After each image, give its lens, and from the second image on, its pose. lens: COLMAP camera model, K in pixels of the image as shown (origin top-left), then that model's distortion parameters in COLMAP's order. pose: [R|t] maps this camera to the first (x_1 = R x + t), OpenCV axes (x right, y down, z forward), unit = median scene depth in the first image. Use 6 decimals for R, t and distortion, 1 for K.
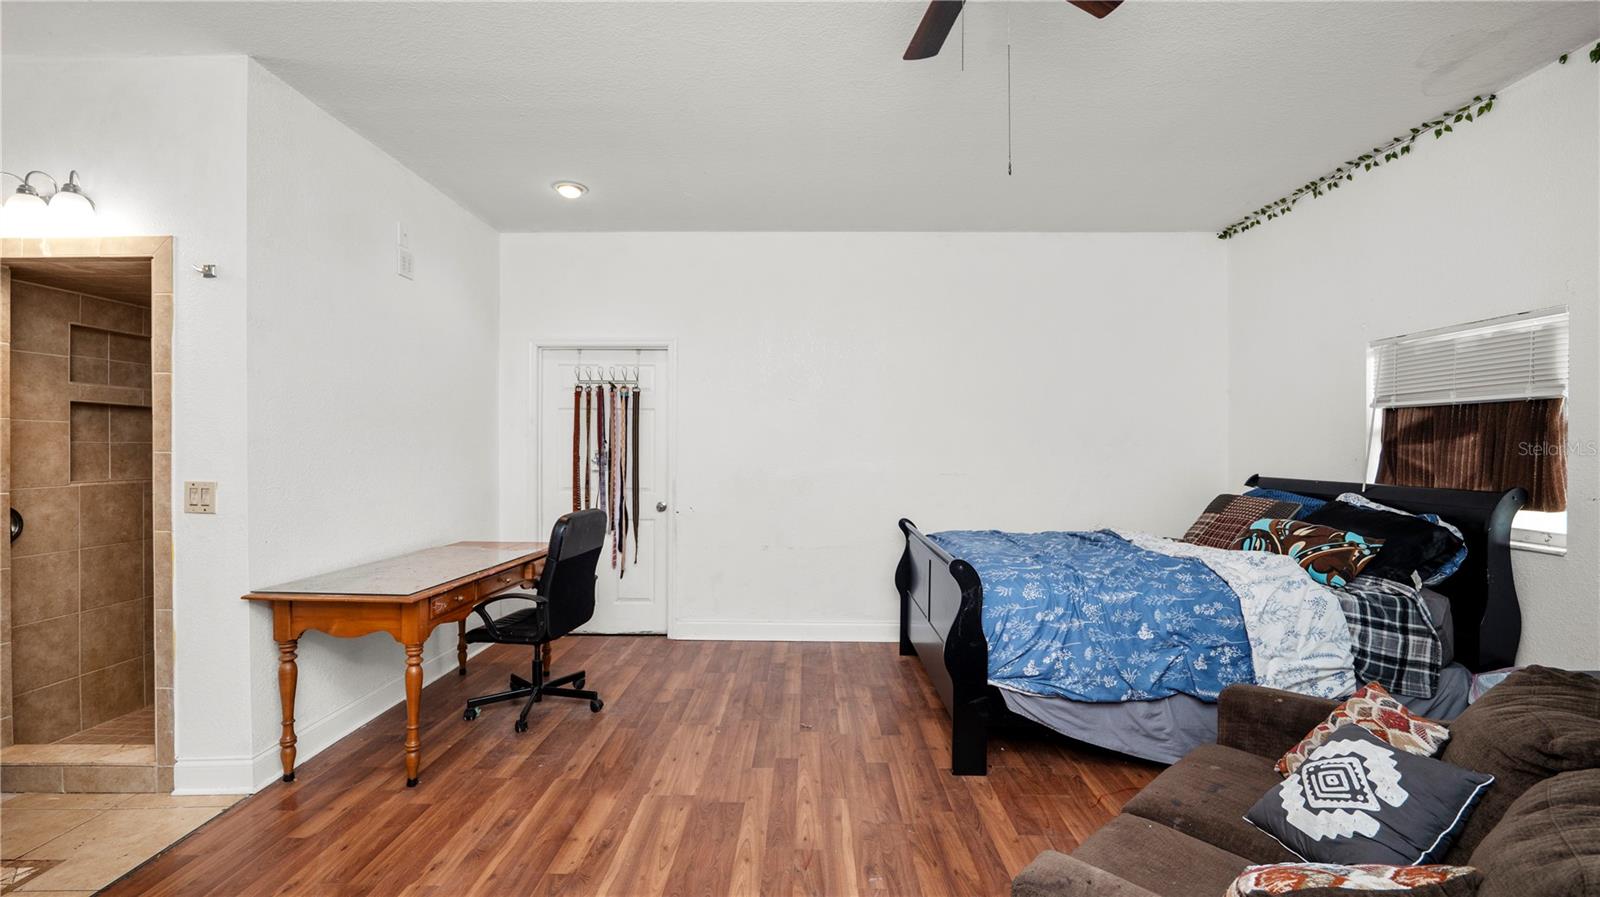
lens RADIAL K [[651.1, 0, 800.5], [0, 651.1, 449.1], [0, 0, 1]] dist [-0.011689, 0.000619]
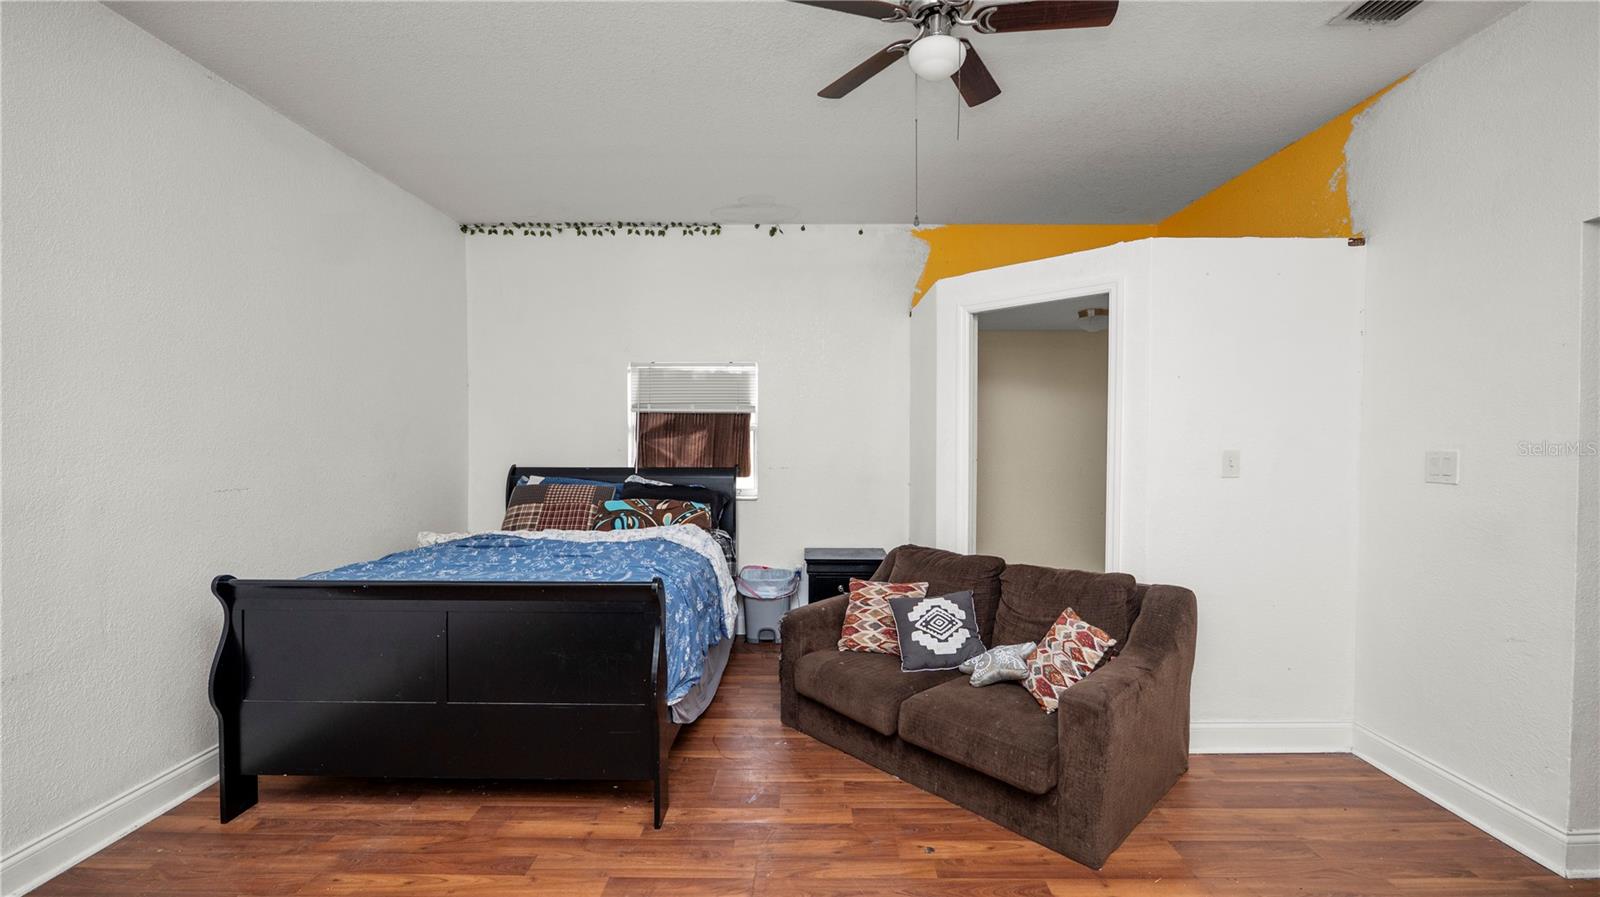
lens RADIAL K [[651.1, 0, 801.2], [0, 651.1, 449.3], [0, 0, 1]] dist [-0.011689, 0.000619]
pose [[-0.000219, -0.025208, 0.999682, -0.516530], [0.001285, 0.999681, 0.025208, -0.019260], [-0.999999, 0.001290, -0.000187, 0.684583]]
